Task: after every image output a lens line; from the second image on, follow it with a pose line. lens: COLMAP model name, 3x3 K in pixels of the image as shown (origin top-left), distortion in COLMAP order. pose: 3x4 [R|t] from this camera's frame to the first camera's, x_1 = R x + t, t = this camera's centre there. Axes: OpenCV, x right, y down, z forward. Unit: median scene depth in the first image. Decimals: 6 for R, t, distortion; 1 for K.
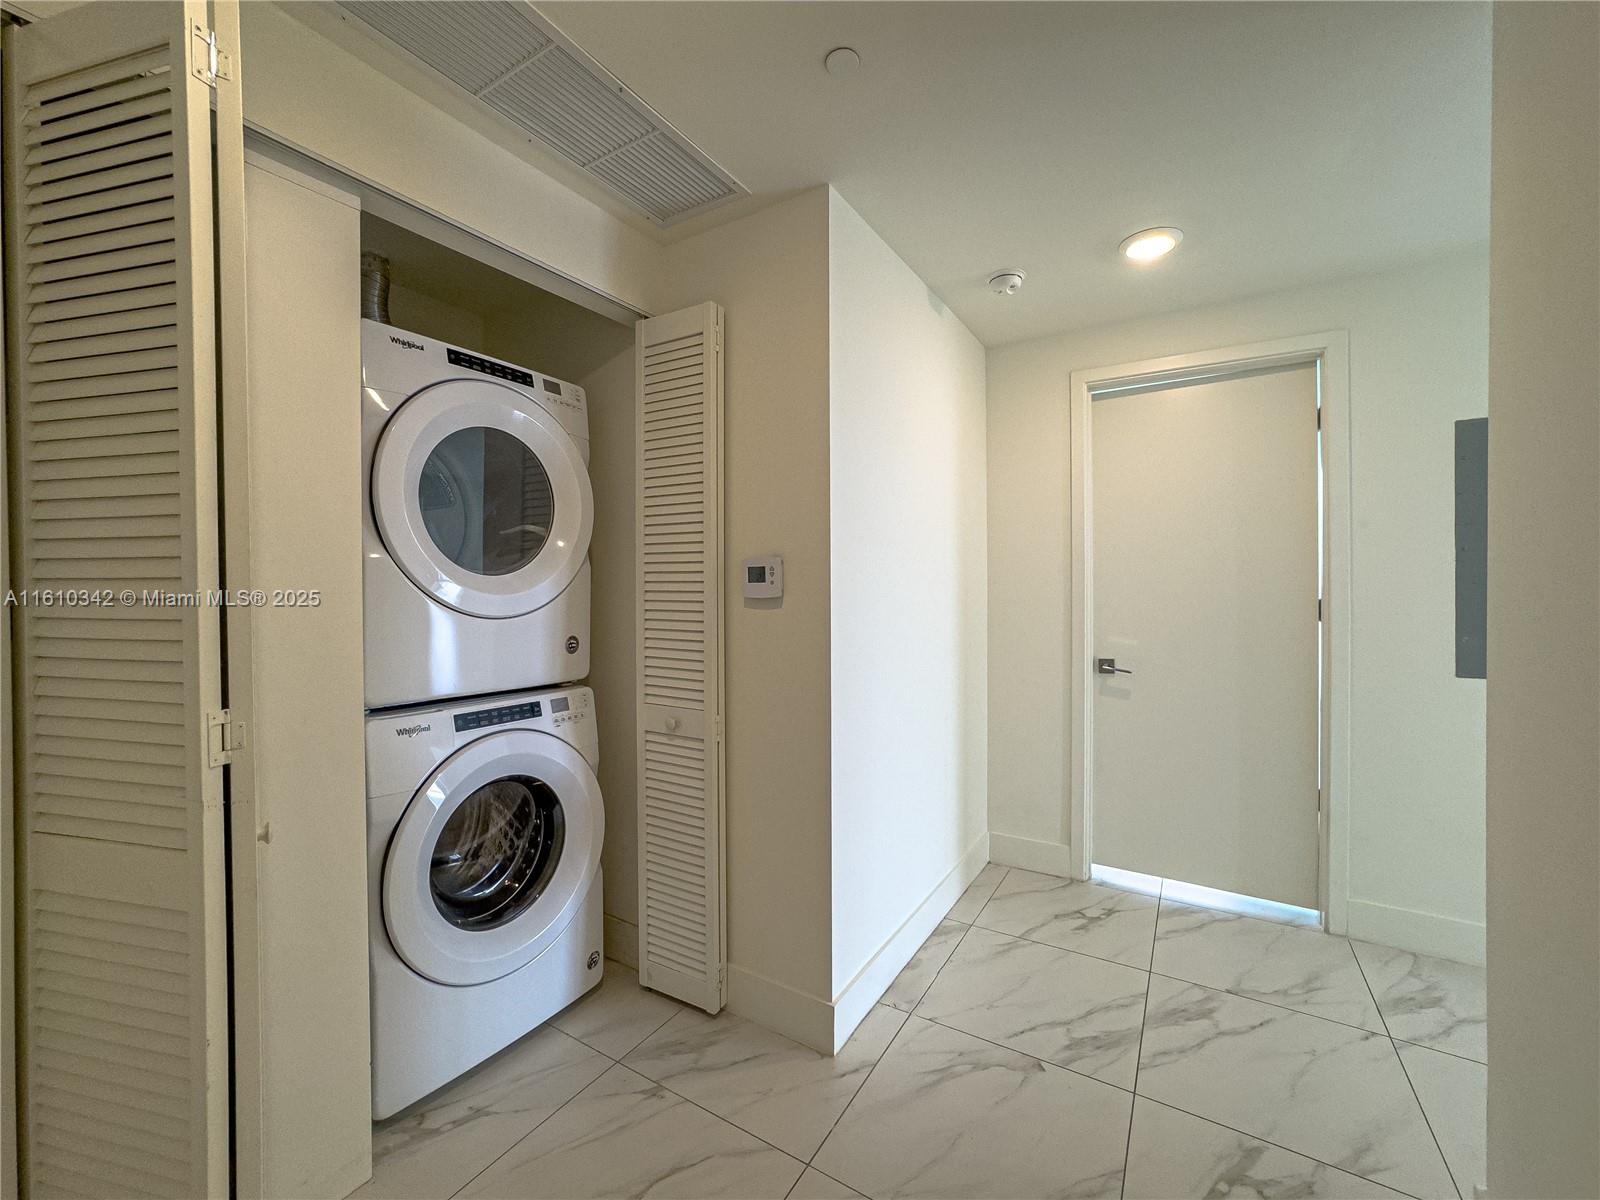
lens RADIAL K [[653.0, 0, 793.3], [0, 653.0, 591.8], [0, 0, 1]] dist [-0.030659, 0.014146]
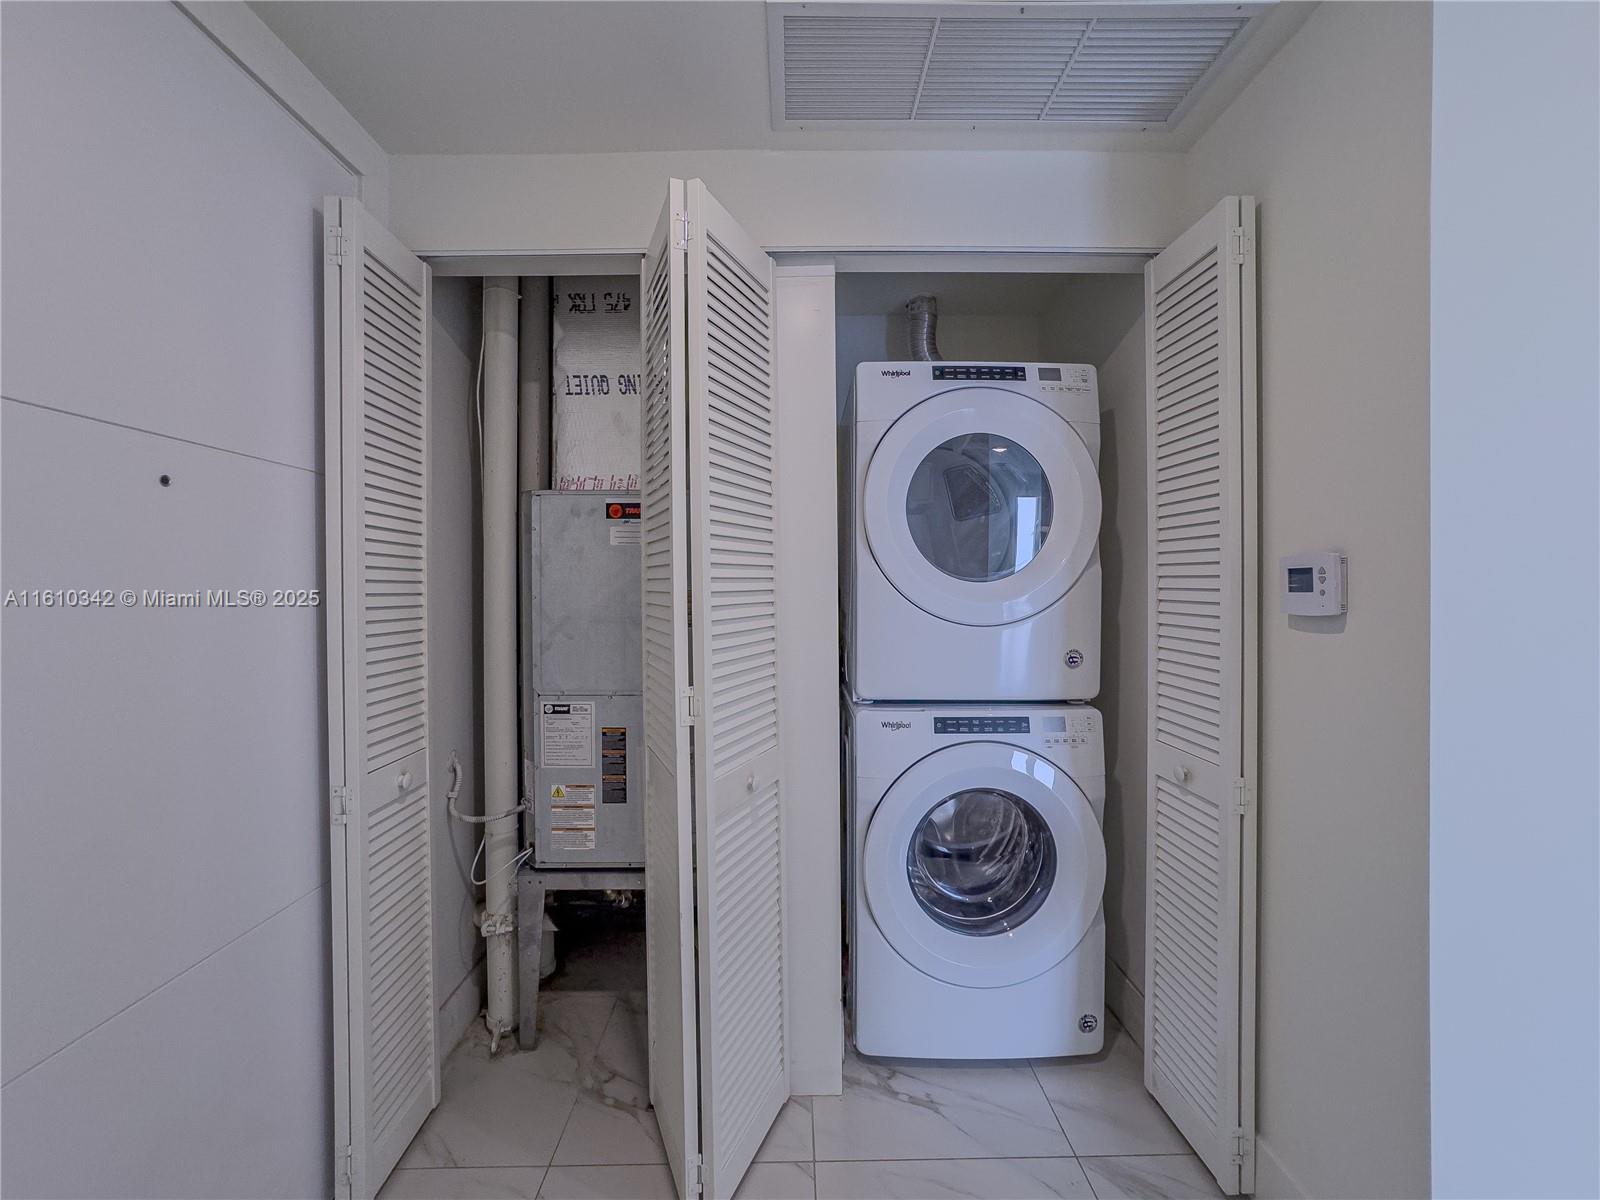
lens RADIAL K [[653.0, 0, 791.8], [0, 653.0, 593.3], [0, 0, 1]] dist [-0.030659, 0.014146]
pose [[0.541065, 0.011204, -0.840906, 0.212323], [-0.003783, 0.999934, 0.010889, -0.017828], [0.840972, -0.002710, 0.541071, 0.214598]]
